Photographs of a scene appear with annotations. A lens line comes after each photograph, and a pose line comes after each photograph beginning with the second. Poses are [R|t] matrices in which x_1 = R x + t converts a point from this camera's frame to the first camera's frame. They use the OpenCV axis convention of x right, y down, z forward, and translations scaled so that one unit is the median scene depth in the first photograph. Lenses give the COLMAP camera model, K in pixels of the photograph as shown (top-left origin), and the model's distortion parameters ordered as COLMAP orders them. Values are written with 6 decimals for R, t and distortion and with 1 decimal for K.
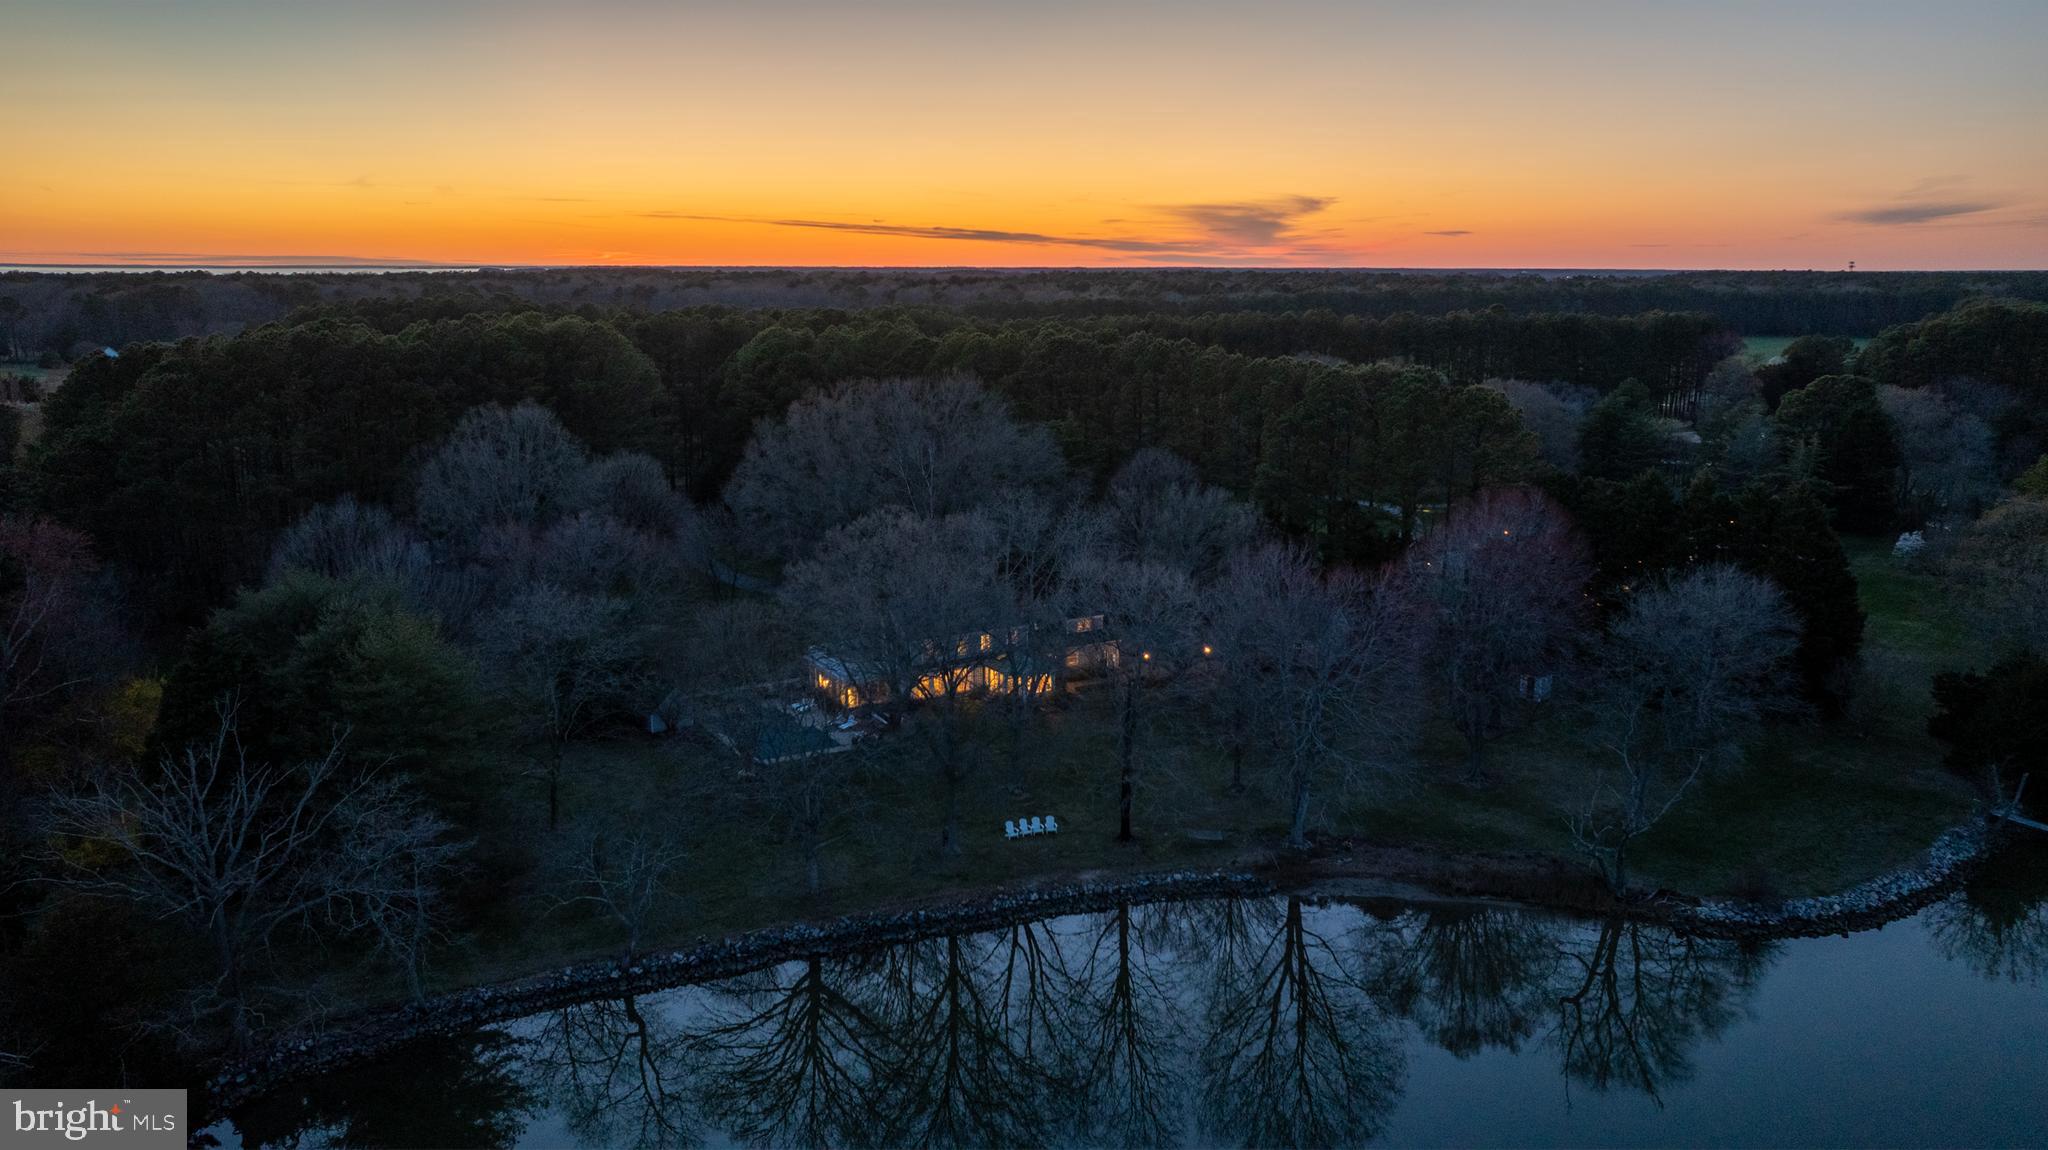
lens RADIAL K [[1440.1, 0, 1024.0], [0, 1440.1, 575.0], [0, 0, 1]] dist [-0.030015, -0.001120]
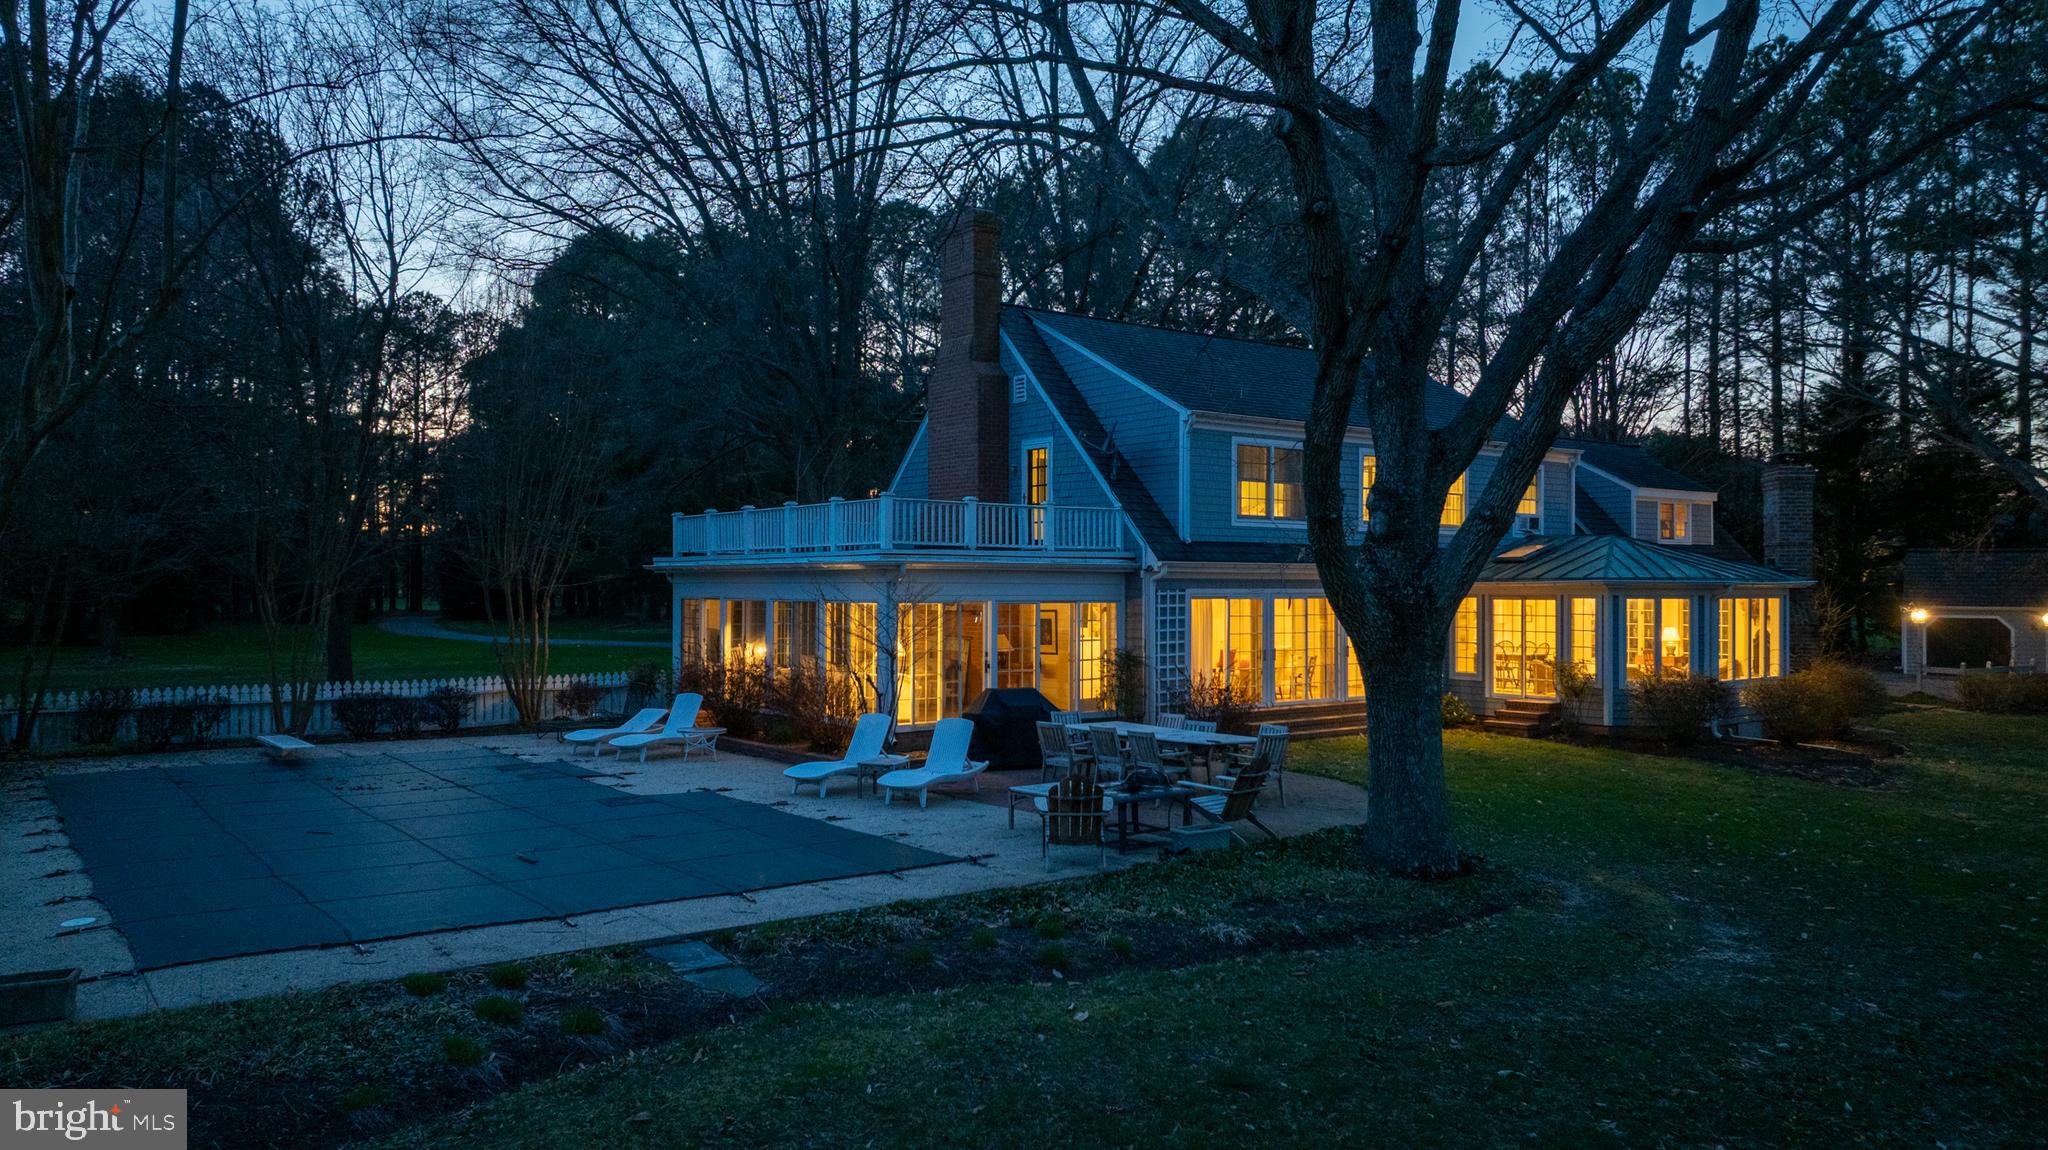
lens RADIAL K [[1453.6, 0, 1024.0], [0, 1453.6, 575.0], [0, 0, 1]] dist [-0.003974, -0.001053]
pose [[0.994750, 0.000957, 0.102326, -0.155509], [0.021215, 0.976303, -0.215364, 0.142599], [-0.100107, 0.216404, 0.971158, 1.017462]]
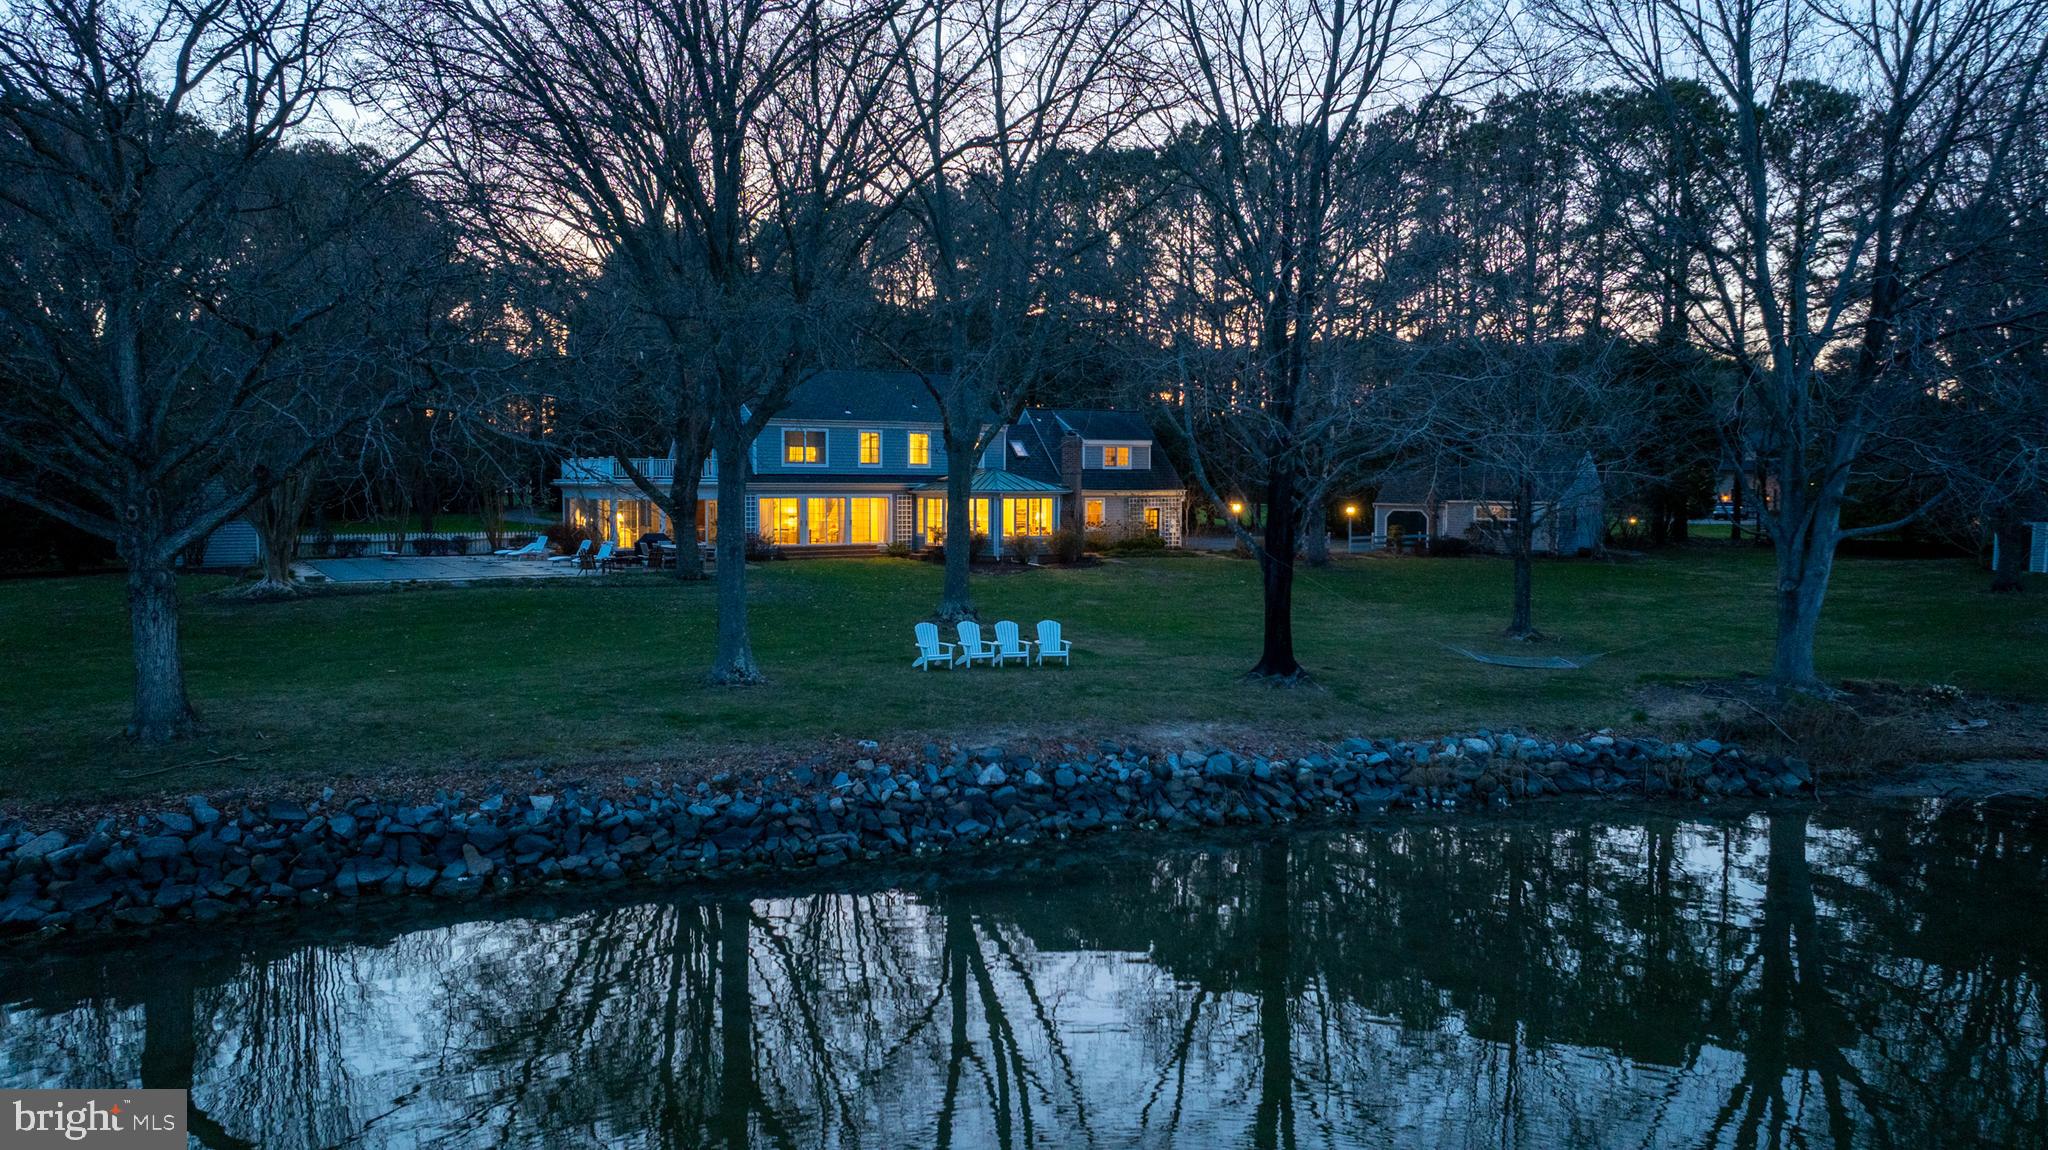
lens RADIAL K [[1440.1, 0, 1024.0], [0, 1440.1, 575.0], [0, 0, 1]] dist [-0.030015, -0.001120]
pose [[0.999999, 0.001288, -0.000300, 0.012561], [-0.001318, 0.988895, -0.148610, 0.212215], [0.000106, 0.148610, 0.988896, 0.678416]]
